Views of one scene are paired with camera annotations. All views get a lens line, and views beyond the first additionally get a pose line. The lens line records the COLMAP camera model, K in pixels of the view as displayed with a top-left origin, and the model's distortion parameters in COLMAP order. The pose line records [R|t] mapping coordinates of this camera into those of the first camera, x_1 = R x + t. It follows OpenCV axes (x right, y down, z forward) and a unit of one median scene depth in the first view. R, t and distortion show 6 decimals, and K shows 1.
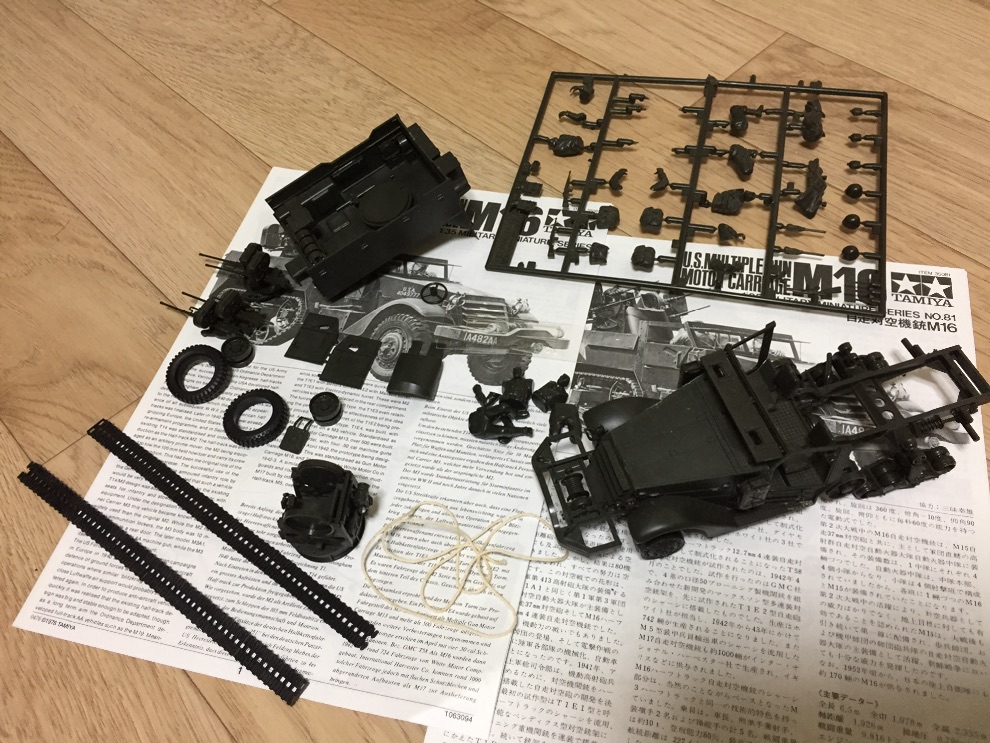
lens RADIAL K [[854.3, 0, 495.0], [0, 854.3, 371.5], [0, 0, 1]] dist [0.083358, -0.132112]
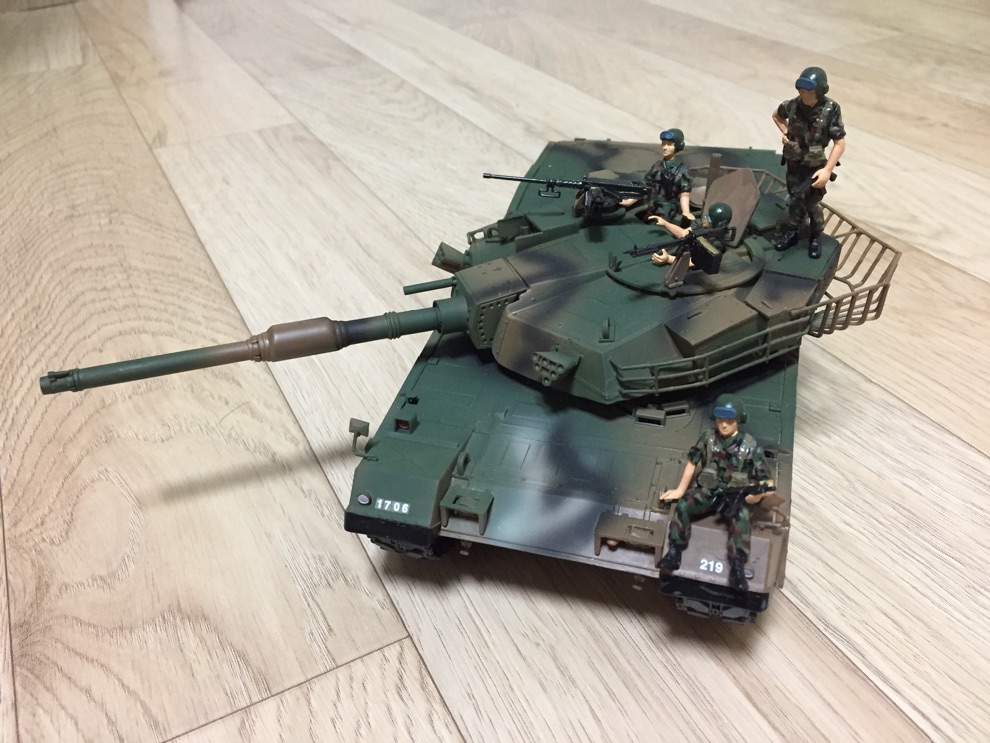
lens RADIAL K [[854.3, 0, 495.0], [0, 854.3, 371.5], [0, 0, 1]] dist [0.083358, -0.132112]
pose [[0.957489, 0.204130, -0.203827, -0.161697], [-0.258212, 0.921507, -0.290088, -0.032739], [0.128613, 0.330387, 0.935042, 0.364938]]
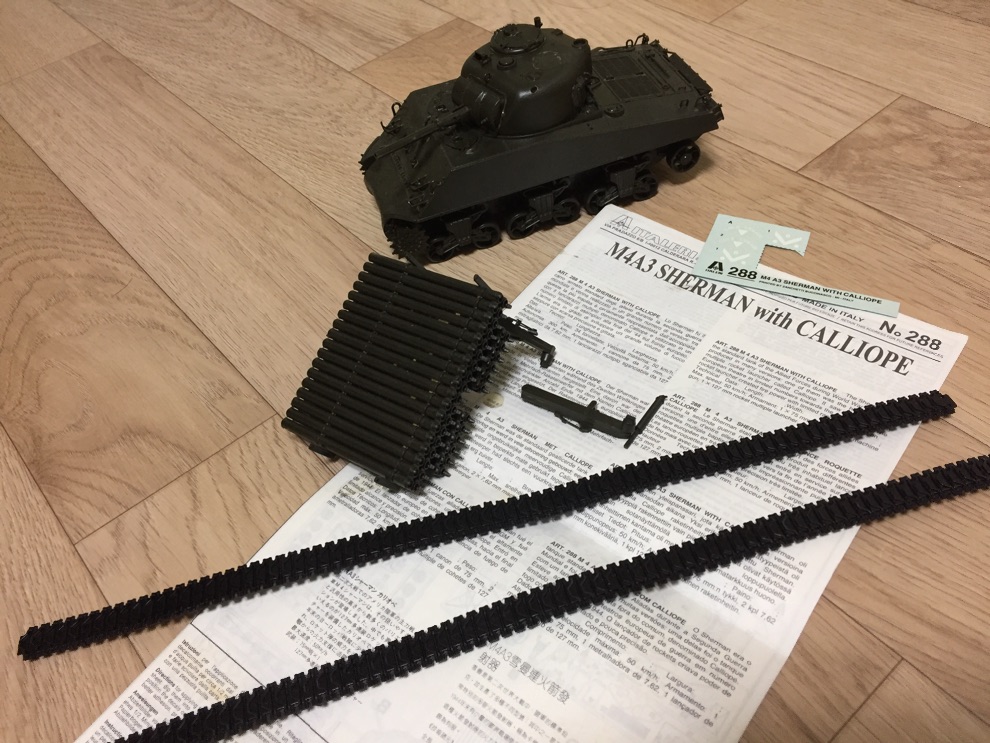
lens RADIAL K [[854.3, 0, 495.0], [0, 854.3, 371.5], [0, 0, 1]] dist [0.083358, -0.132112]
pose [[0.998034, 0.023543, -0.058088, -0.037266], [-0.029590, 0.993974, -0.105548, 0.012163], [0.055253, 0.107059, 0.992716, 0.091986]]
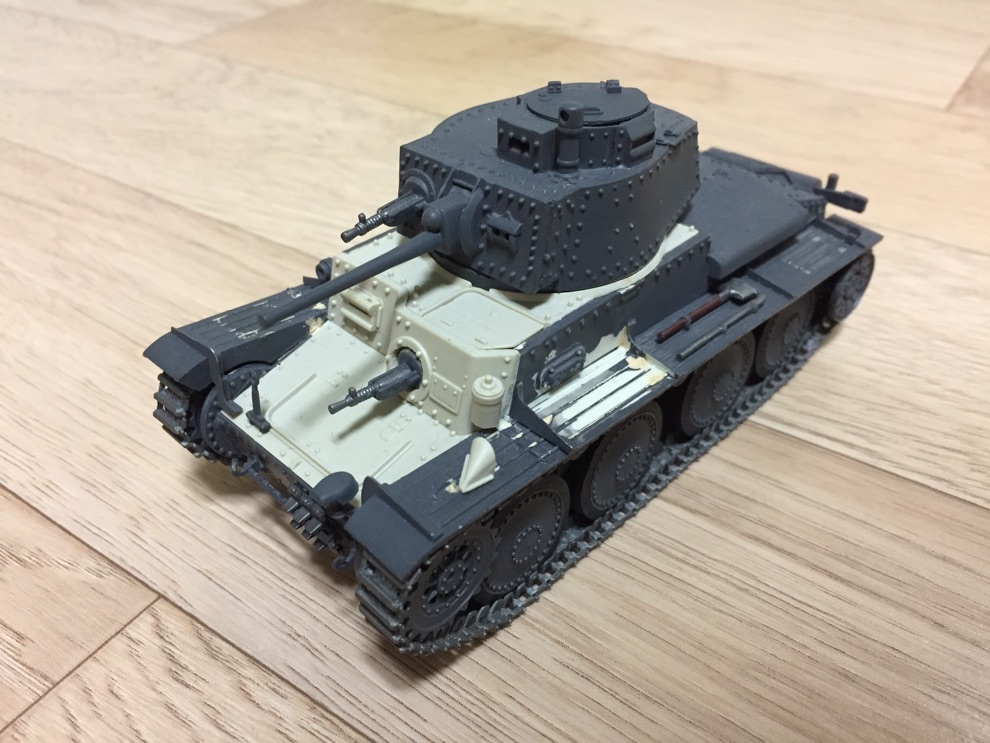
lens RADIAL K [[866.6, 0, 490.1], [0, 866.6, 371.5], [0, 0, 1]] dist [0.075441, -0.148392]
pose [[0.975483, -0.071905, 0.207995, -0.216250], [0.130245, 0.950454, -0.282264, 0.000017], [-0.177394, 0.302434, 0.936518, 0.513998]]
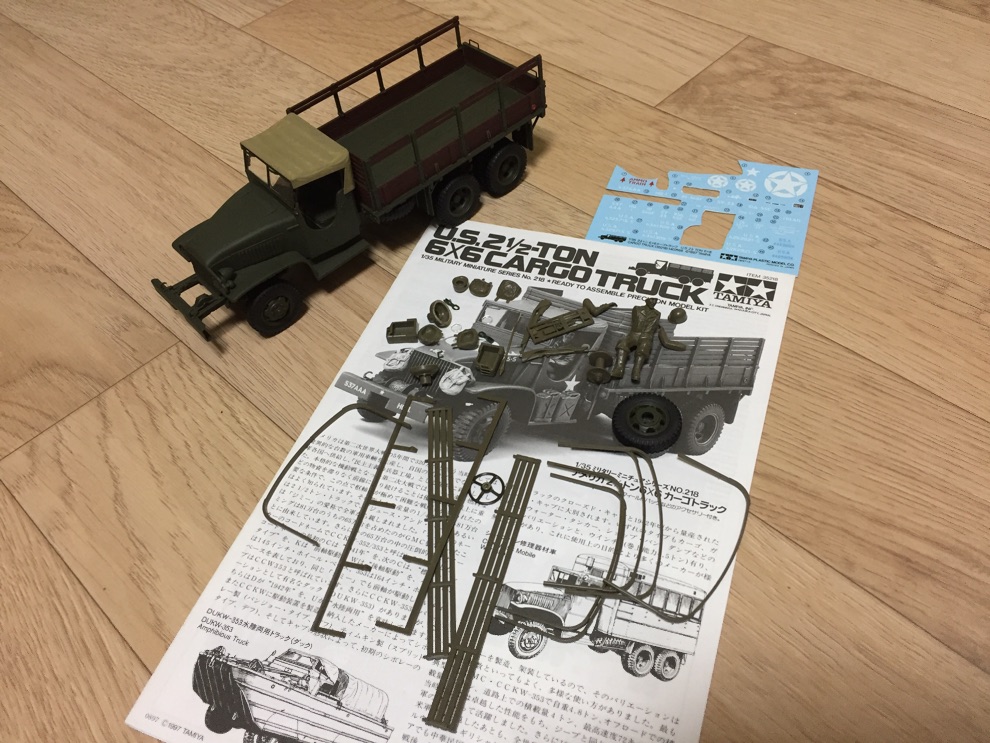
lens RADIAL K [[854.3, 0, 495.0], [0, 854.3, 371.5], [0, 0, 1]] dist [0.083358, -0.132112]
pose [[0.999332, -0.028725, 0.022609, 0.003819], [0.030521, 0.996036, -0.083557, 0.078609], [-0.020119, 0.084191, 0.996247, 0.026579]]
